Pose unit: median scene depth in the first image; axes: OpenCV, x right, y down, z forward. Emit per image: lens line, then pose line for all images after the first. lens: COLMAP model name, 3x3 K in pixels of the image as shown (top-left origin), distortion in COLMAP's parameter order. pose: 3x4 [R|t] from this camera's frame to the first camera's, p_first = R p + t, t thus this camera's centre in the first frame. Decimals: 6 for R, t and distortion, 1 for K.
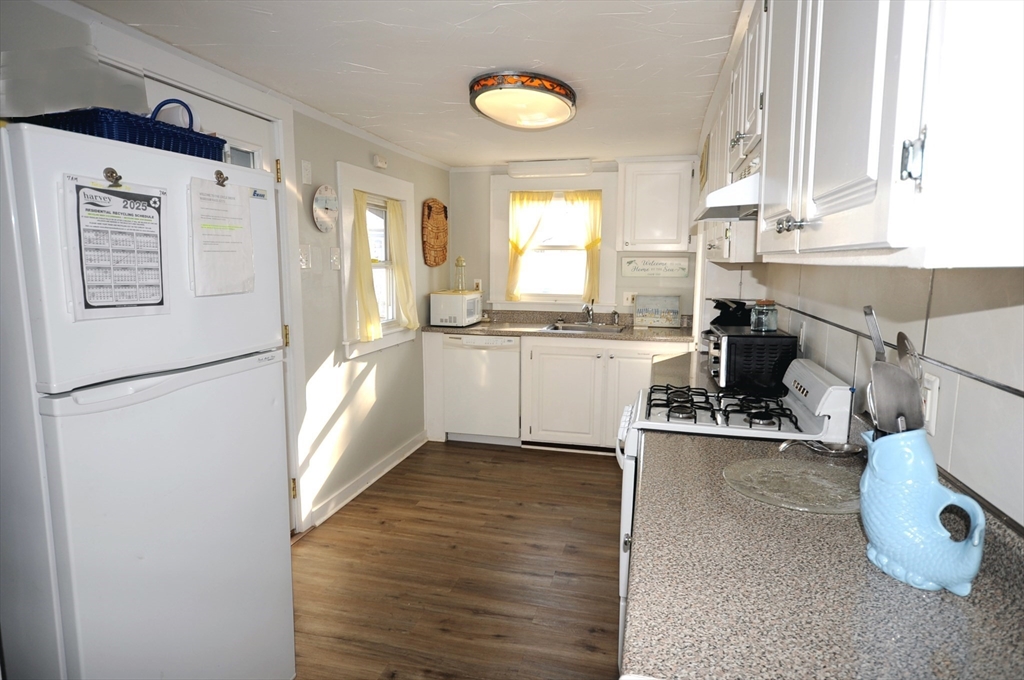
lens RADIAL K [[590.8, 0, 506.1], [0, 590.8, 339.6], [0, 0, 1]] dist [0.020167, 0.007248]
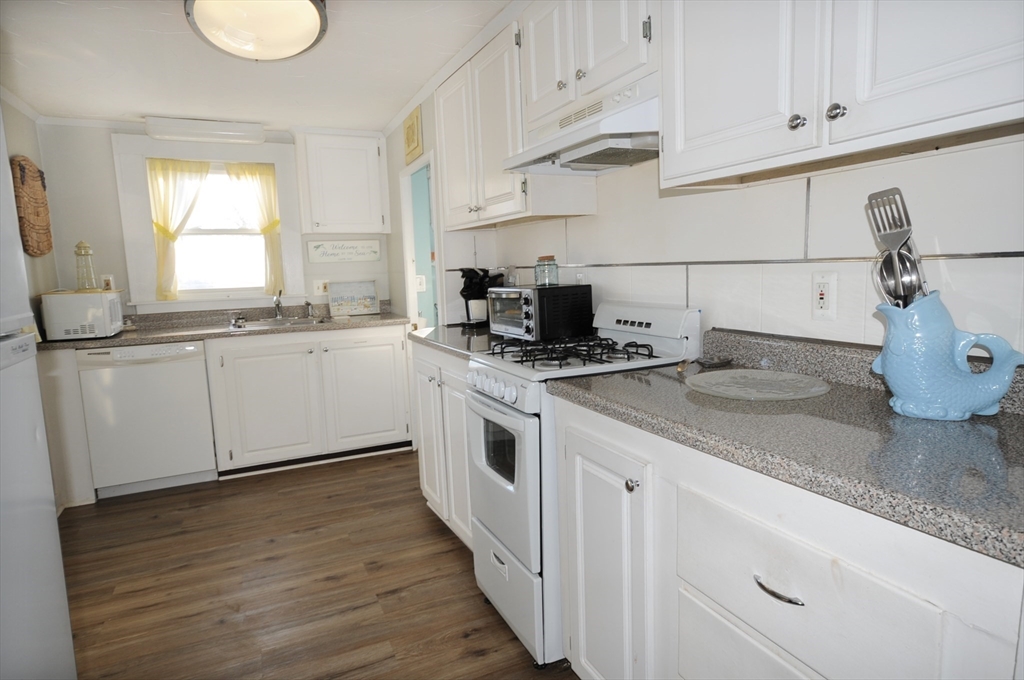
lens RADIAL K [[590.8, 0, 509.5], [0, 590.8, 336.3], [0, 0, 1]] dist [0.020167, 0.007248]
pose [[0.774943, -0.110586, 0.622281, -0.146857], [0.124539, 0.991988, 0.021196, 0.022952], [-0.619639, 0.061072, 0.782507, 0.126427]]
